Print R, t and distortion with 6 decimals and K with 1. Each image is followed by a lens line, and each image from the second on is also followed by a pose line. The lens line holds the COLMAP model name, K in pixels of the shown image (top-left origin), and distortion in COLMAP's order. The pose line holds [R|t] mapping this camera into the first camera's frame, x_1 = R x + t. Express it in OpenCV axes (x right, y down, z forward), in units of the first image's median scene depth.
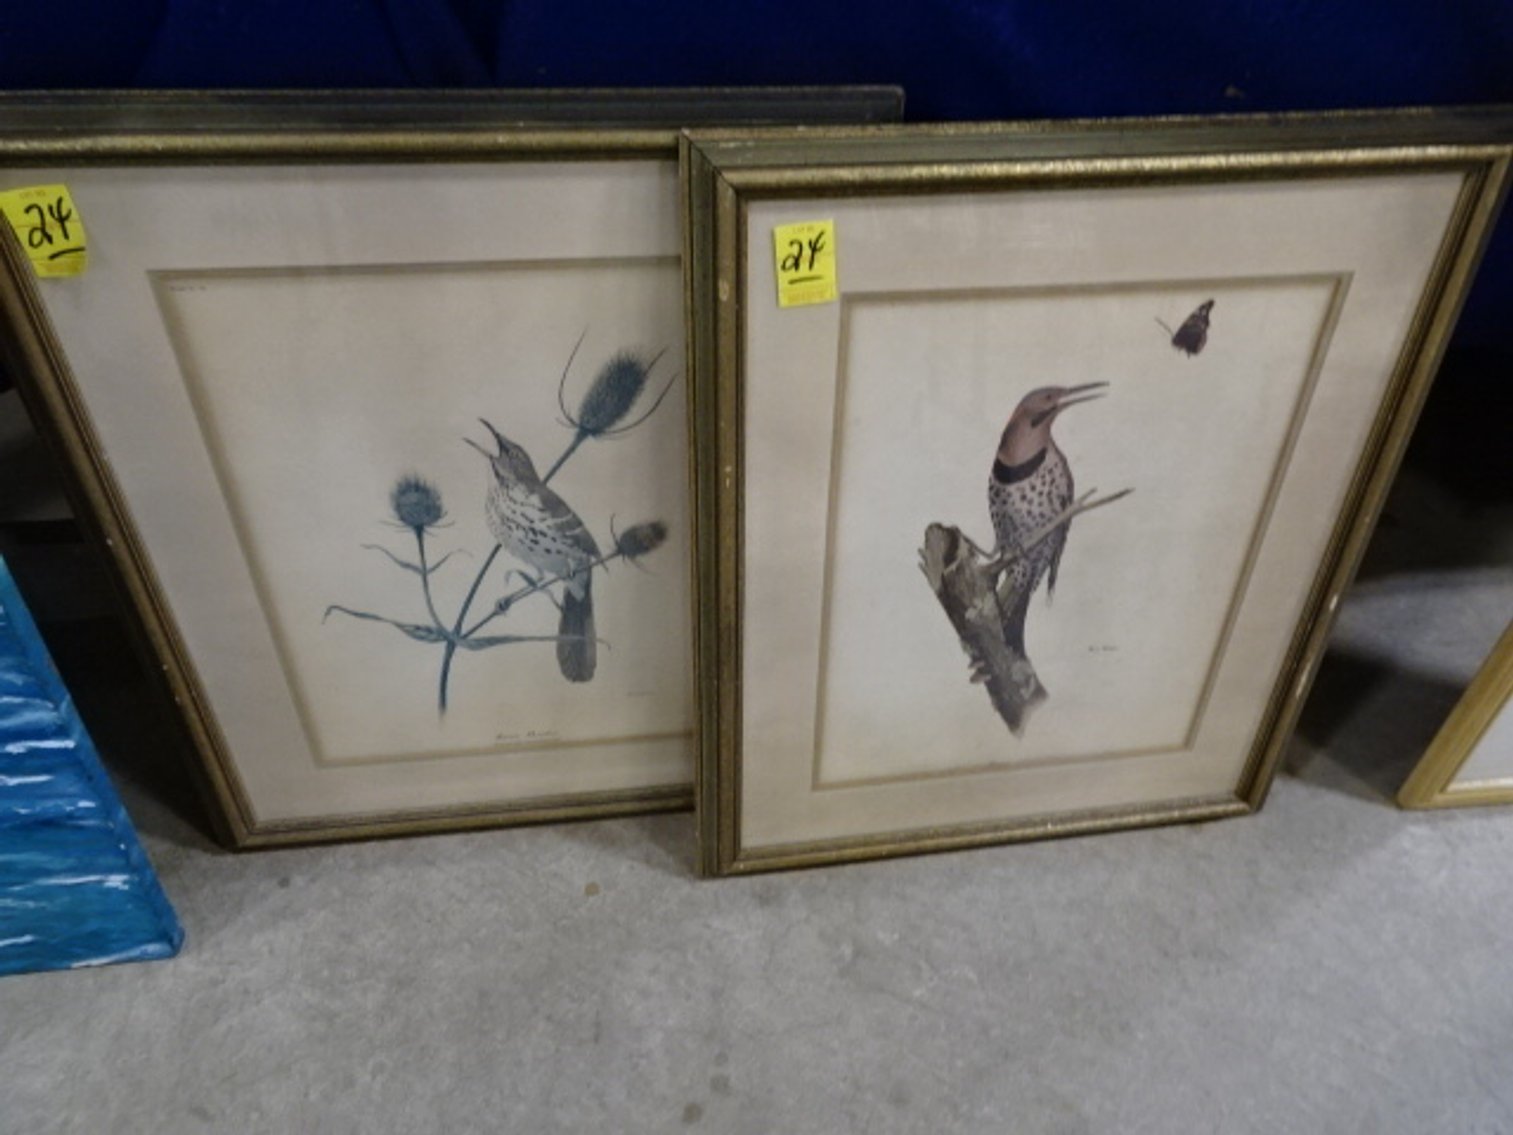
lens RADIAL K [[1066.8, 0, 755.7], [0, 1066.8, 561.8], [0, 0, 1]] dist [0.009047, -0.000375]
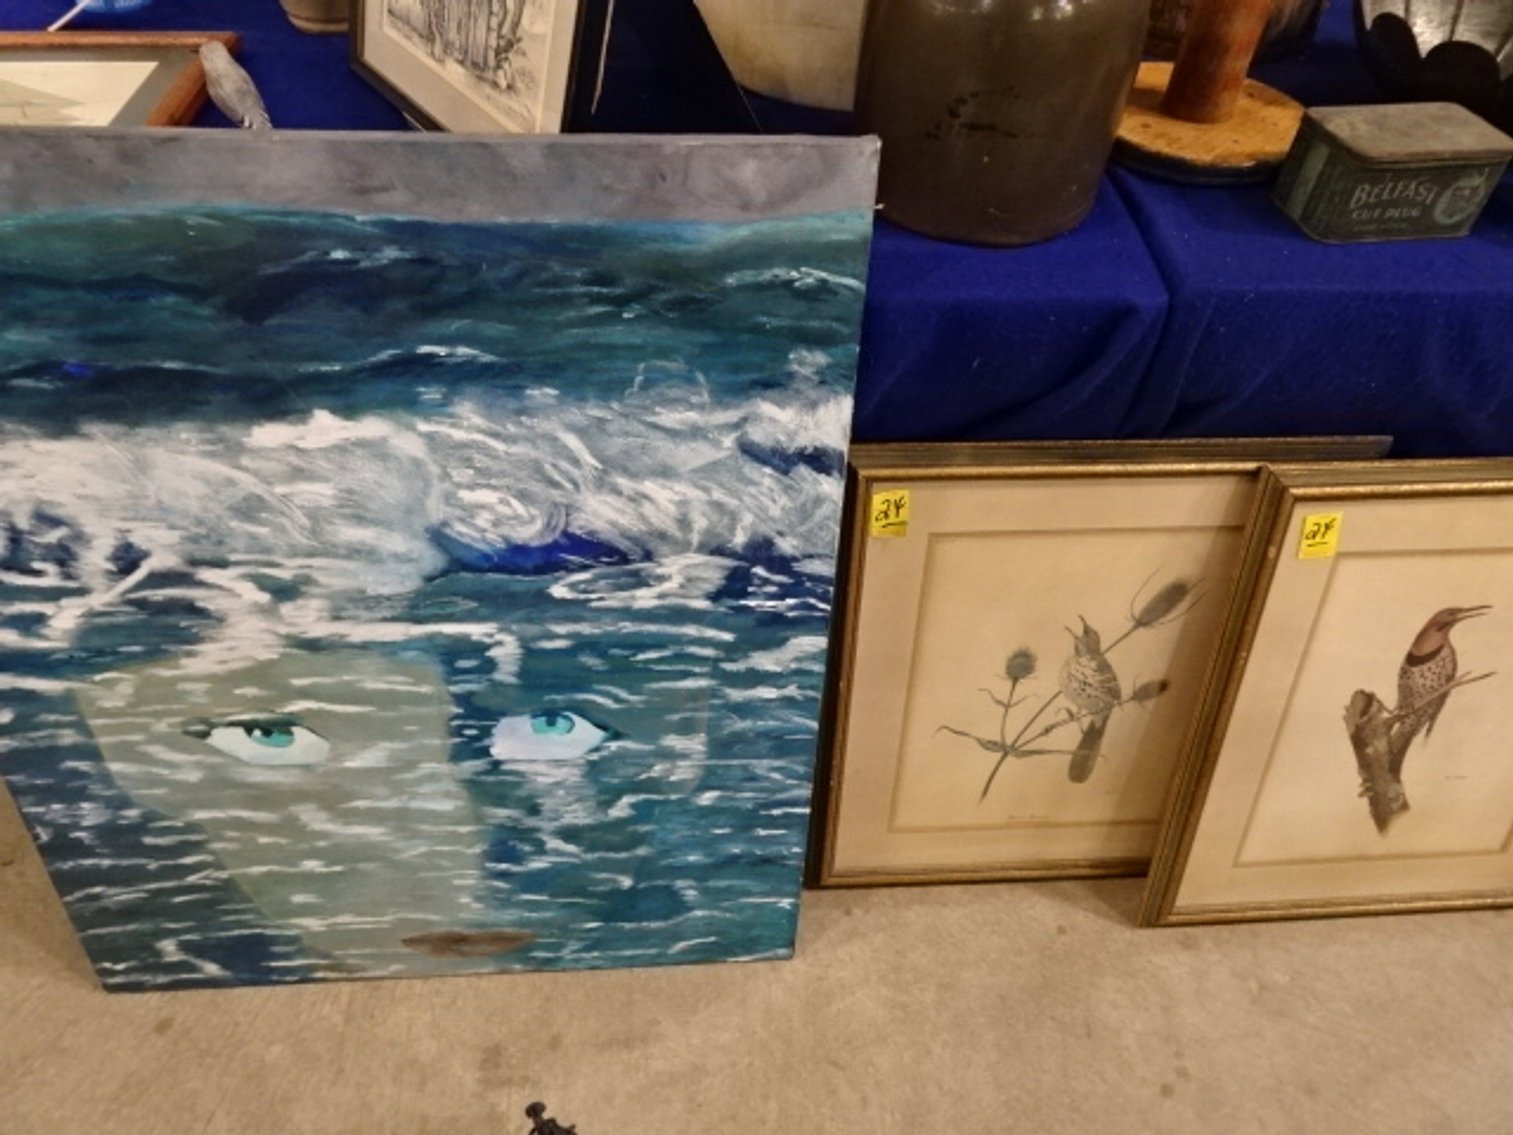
lens RADIAL K [[1083.8, 0, 756.5], [0, 1083.8, 567.5], [0, 0, 1]] dist [0.014747, 0.004935]
pose [[0.997720, 0.036601, -0.056708, -0.566344], [-0.039828, 0.997588, -0.056856, -0.082866], [0.054490, 0.058985, 0.996771, -0.547672]]
